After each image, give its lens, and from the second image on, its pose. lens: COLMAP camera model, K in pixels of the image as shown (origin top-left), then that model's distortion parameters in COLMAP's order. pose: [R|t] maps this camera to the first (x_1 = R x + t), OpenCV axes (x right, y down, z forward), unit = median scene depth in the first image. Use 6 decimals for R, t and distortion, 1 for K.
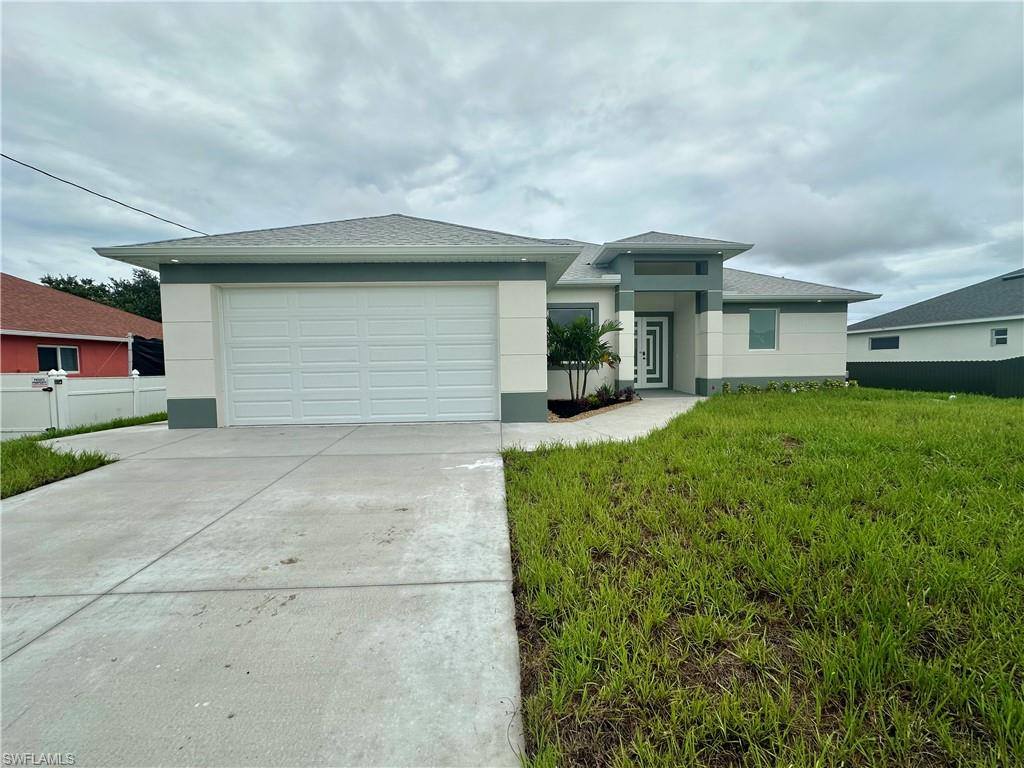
lens RADIAL K [[420.1, 0, 512.0], [0, 420.1, 384.0], [0, 0, 1]] dist [-0.007932, 0.000087]
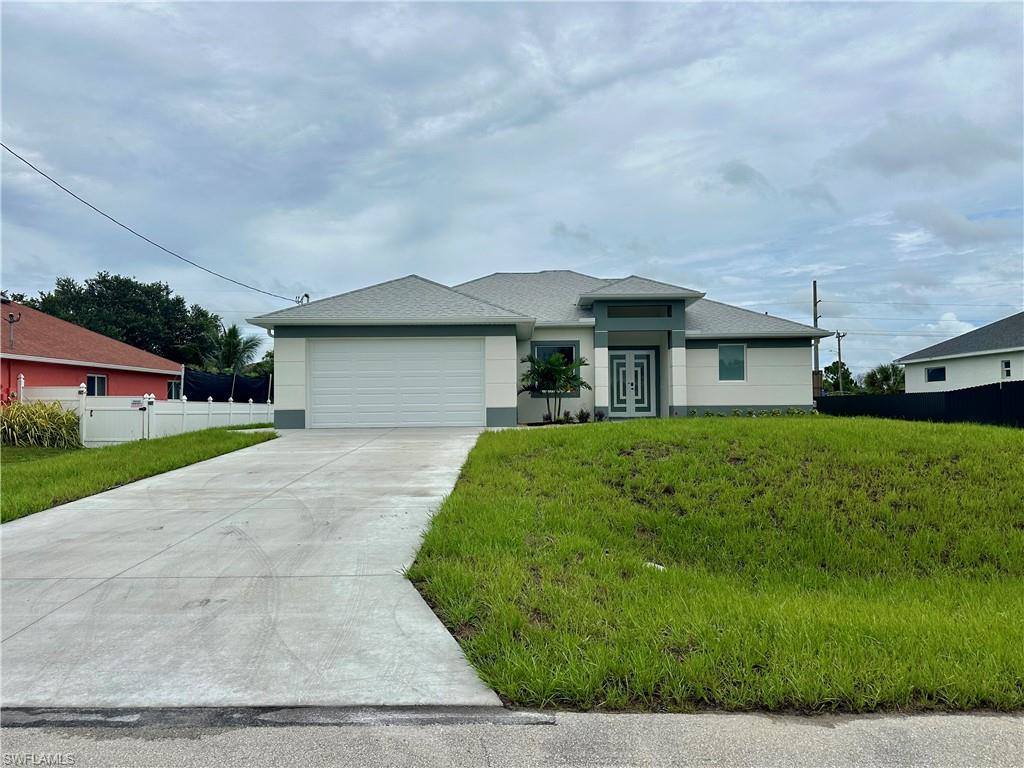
lens RADIAL K [[724.3, 0, 512.0], [0, 724.3, 384.0], [0, 0, 1]] dist [0.055777, -0.057397]
pose [[0.998504, 0.004260, -0.054509, 0.129295], [-0.008469, 0.996977, -0.077229, 0.084588], [0.054016, 0.077575, 0.995522, -1.005684]]
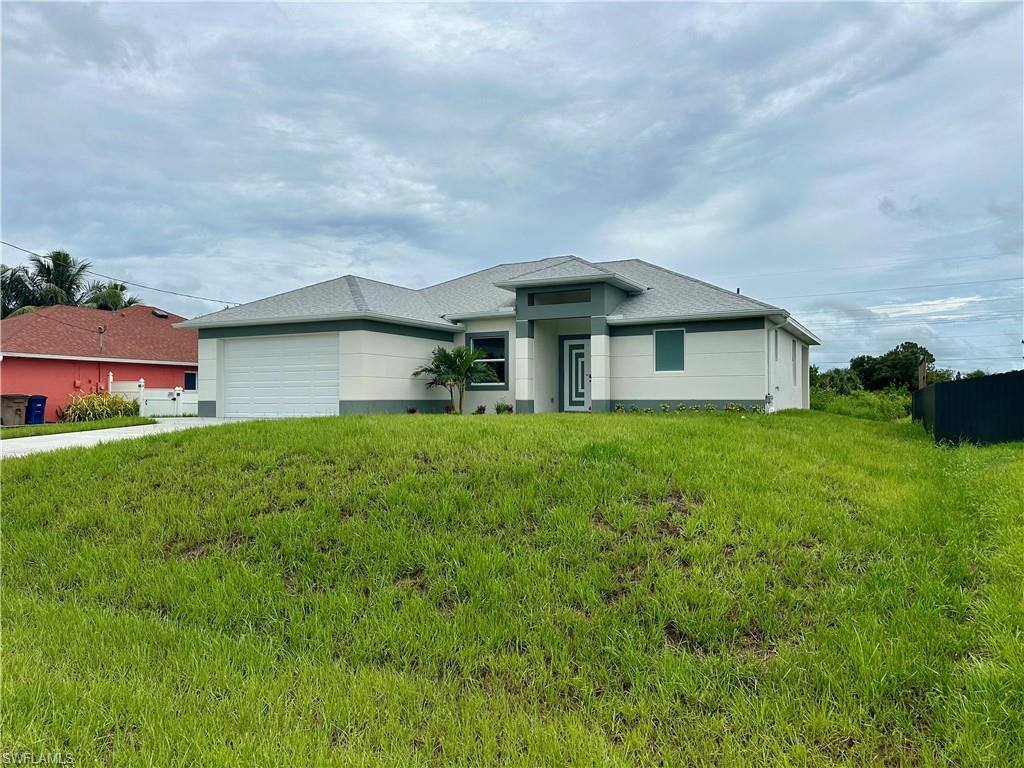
lens RADIAL K [[724.3, 0, 512.0], [0, 724.3, 384.0], [0, 0, 1]] dist [0.055777, -0.057397]
pose [[0.864731, 0.002091, -0.502231, 1.189062], [-0.035203, 0.997784, -0.056459, 0.056558], [0.501000, 0.066502, 0.862888, -0.652864]]
